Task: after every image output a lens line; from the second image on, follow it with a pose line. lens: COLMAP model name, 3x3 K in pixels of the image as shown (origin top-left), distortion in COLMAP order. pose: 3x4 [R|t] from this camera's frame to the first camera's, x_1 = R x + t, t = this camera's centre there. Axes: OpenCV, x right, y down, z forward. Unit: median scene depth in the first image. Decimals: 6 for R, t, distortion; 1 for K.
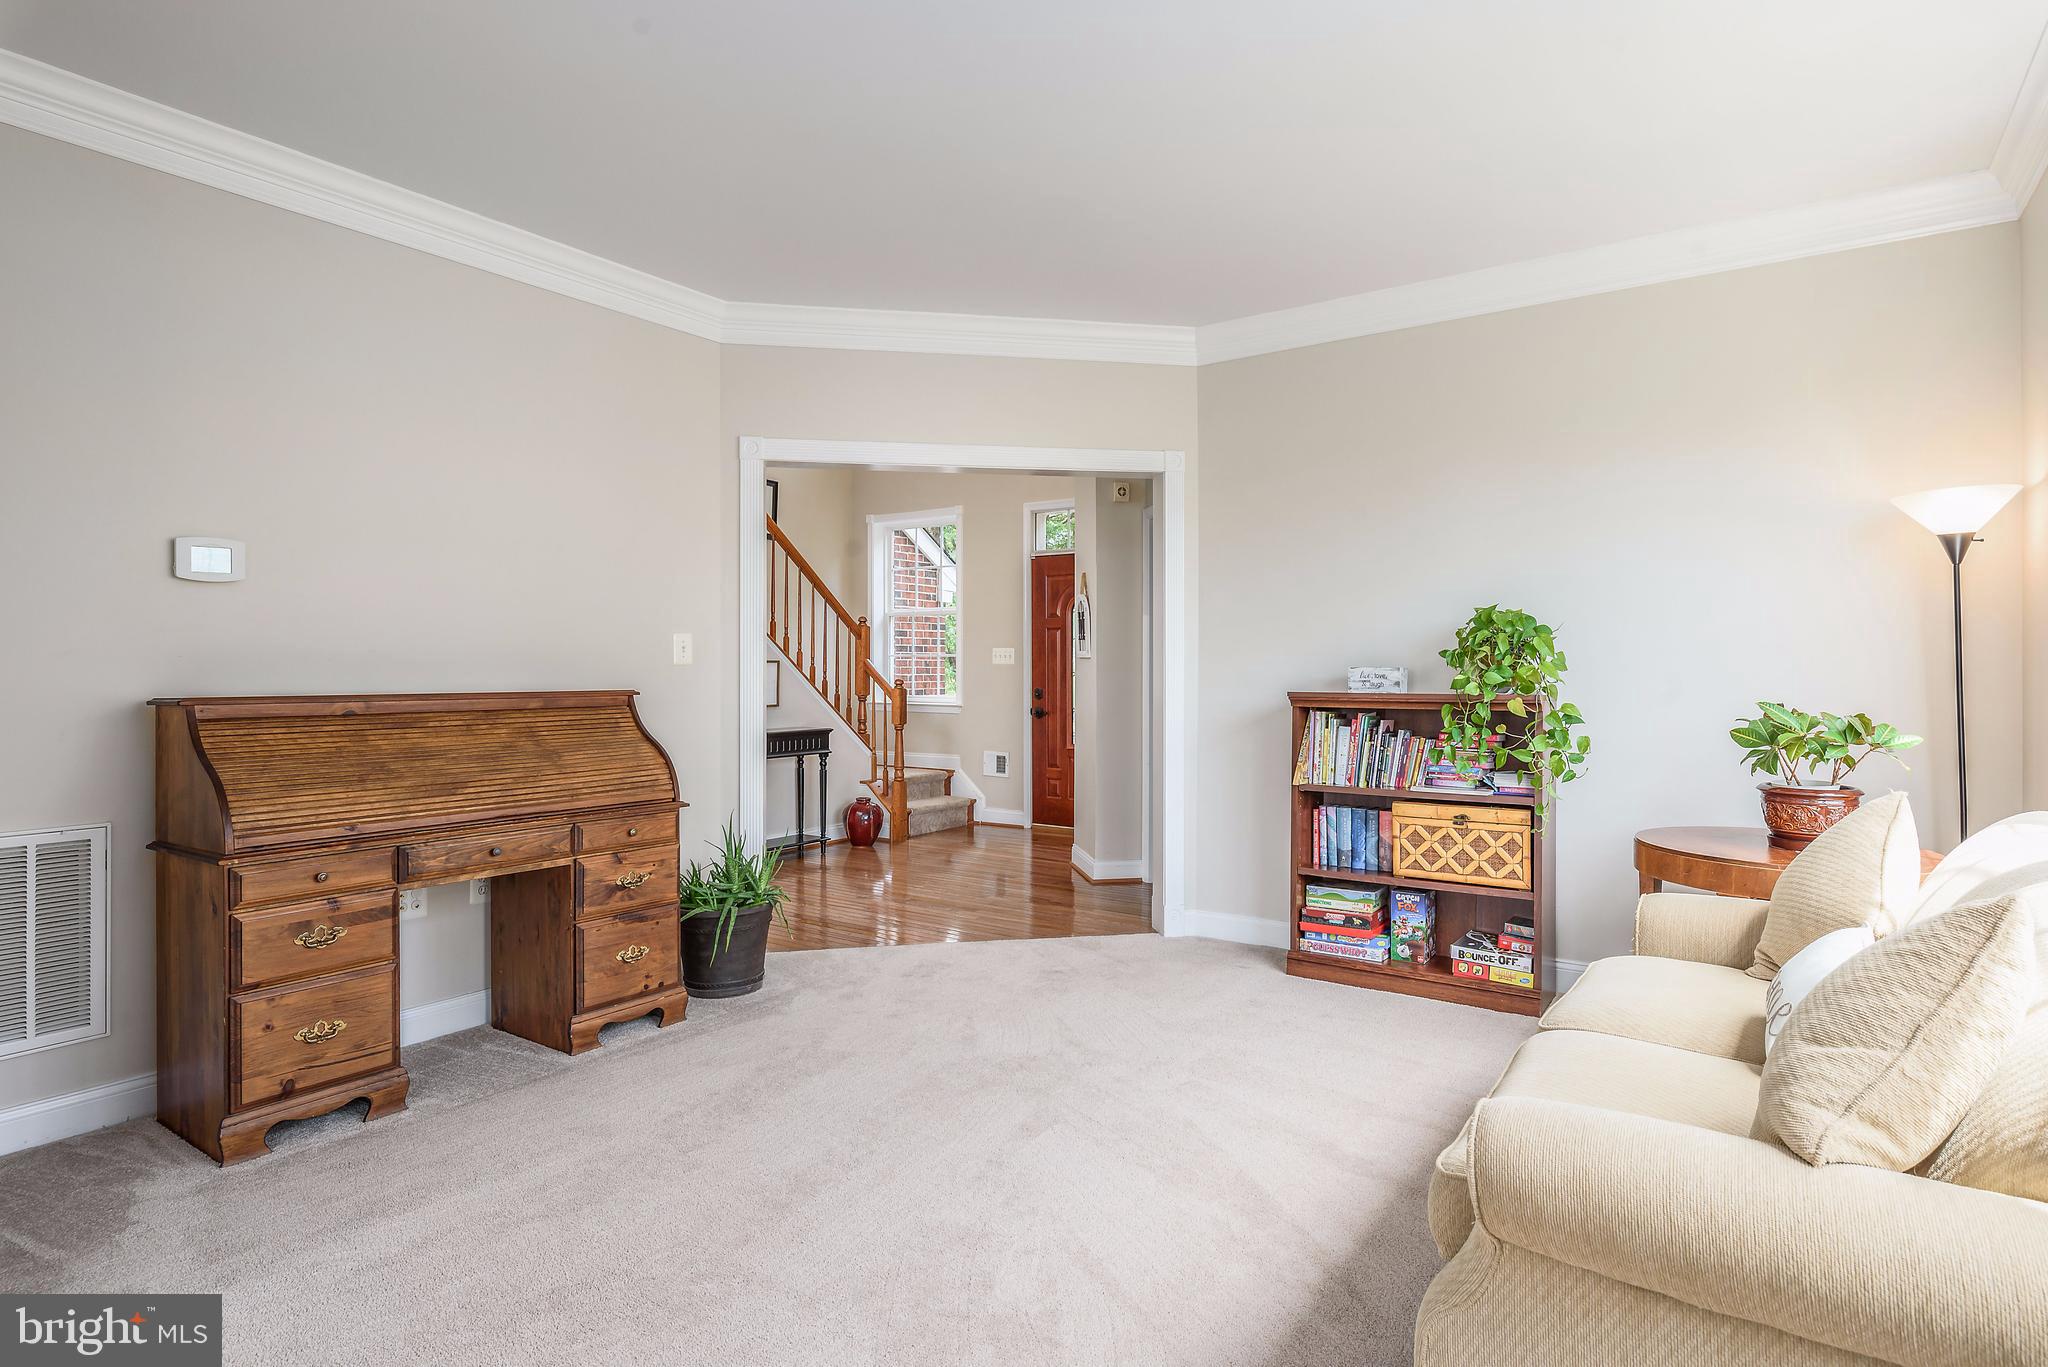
lens RADIAL K [[1109.6, 0, 1035.0], [0, 1109.6, 666.7], [0, 0, 1]] dist [0.002142, -0.001184]
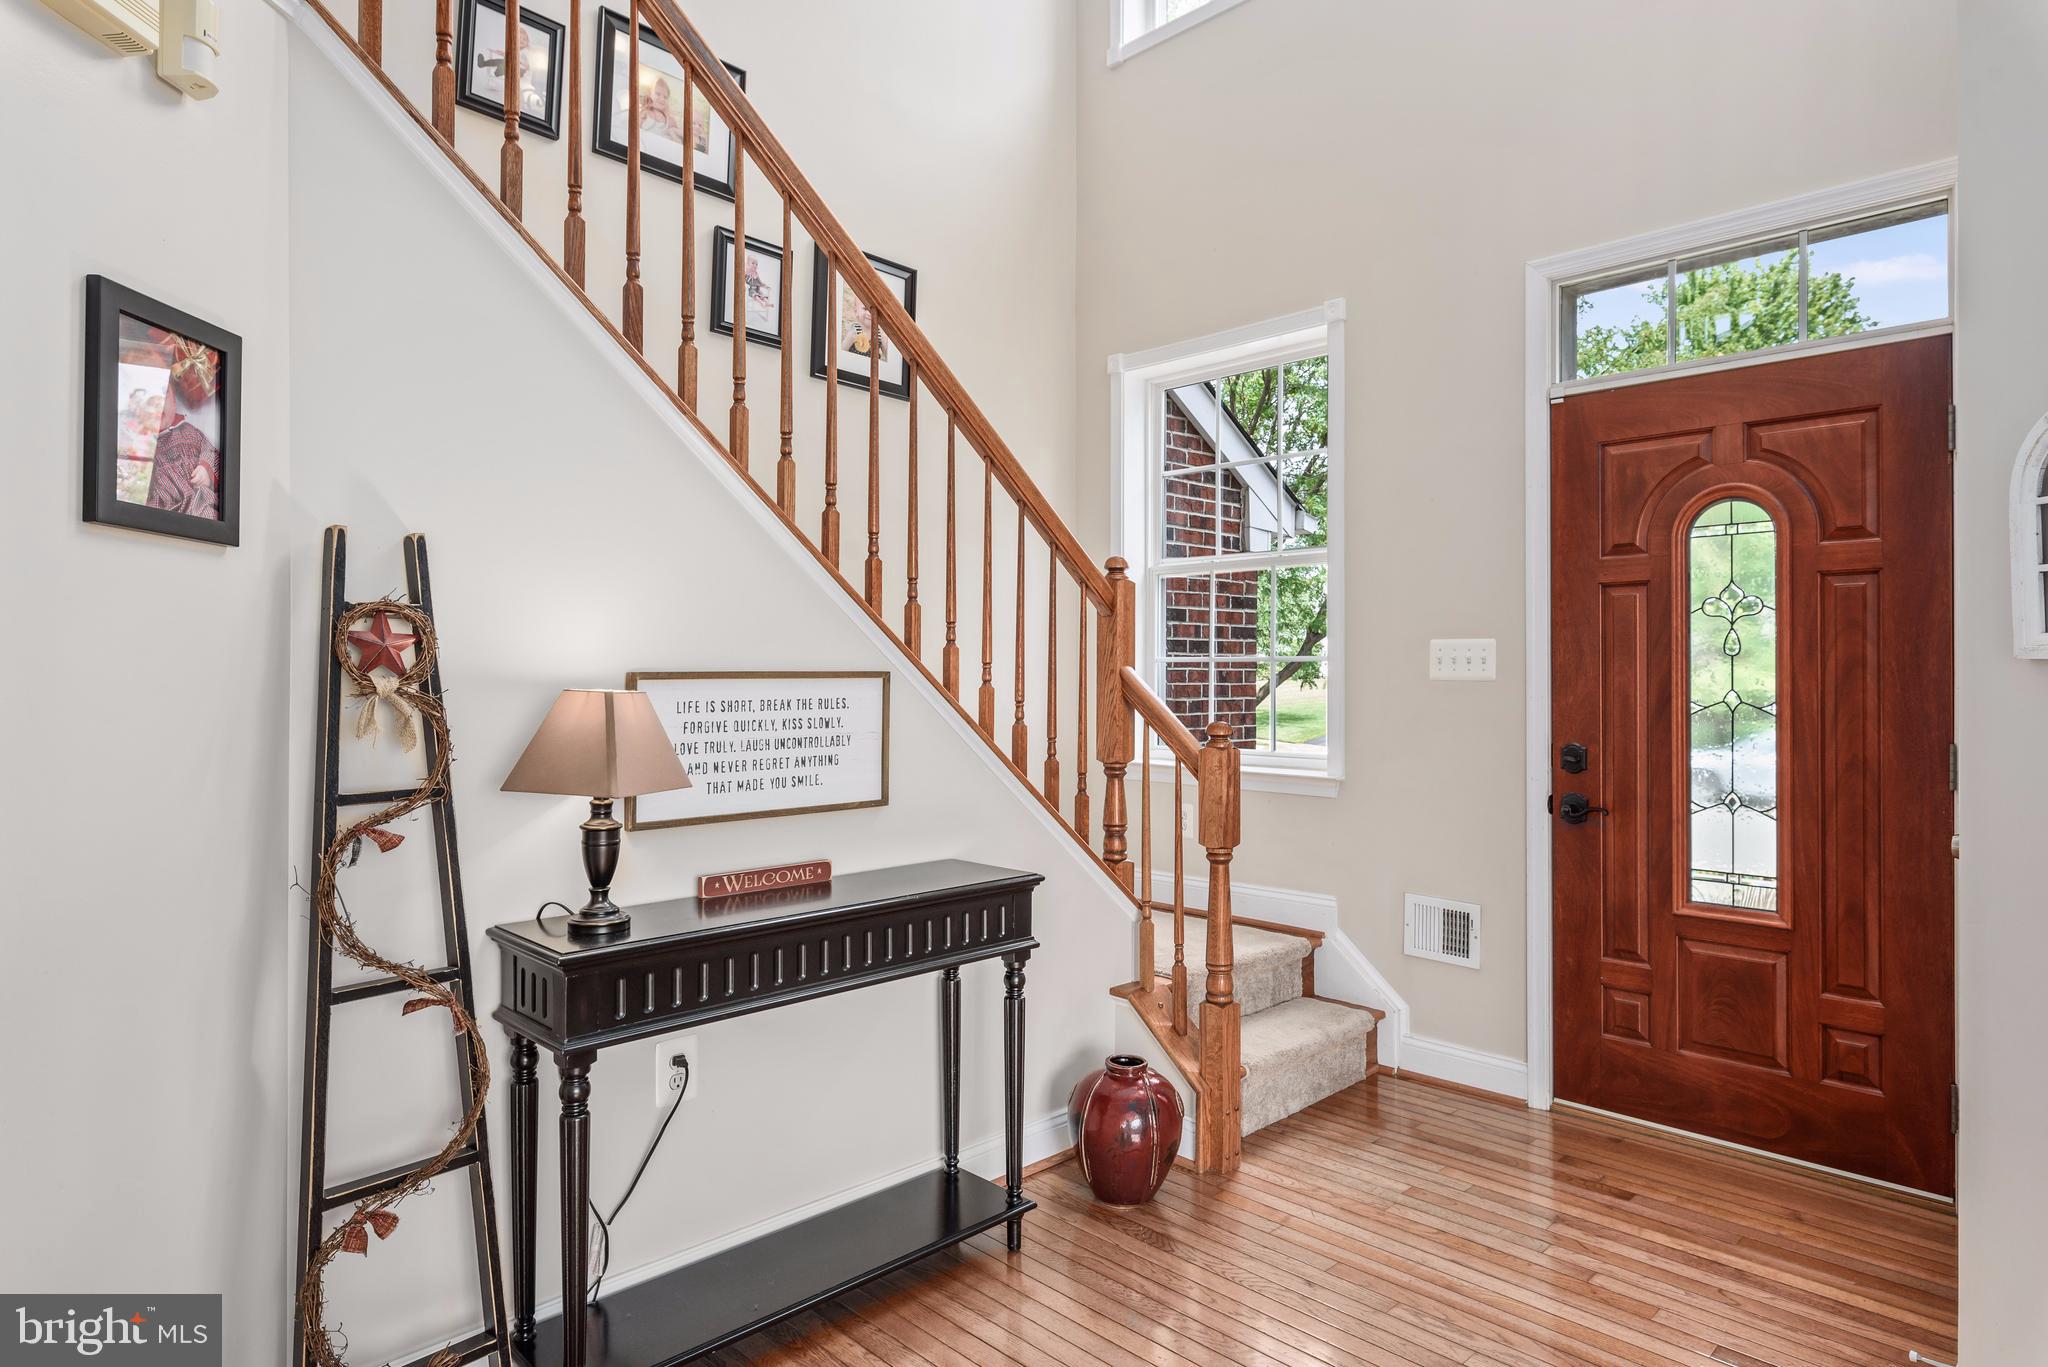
lens RADIAL K [[1156.0, 0, 1022.9], [0, 1156.0, 672.7], [0, 0, 1]] dist [0.000072, 0.000008]
pose [[0.983493, -0.002304, -0.180931, -0.117214], [0.001346, 0.999984, -0.005414, -0.003161], [0.180941, 0.005081, 0.983481, 0.614767]]
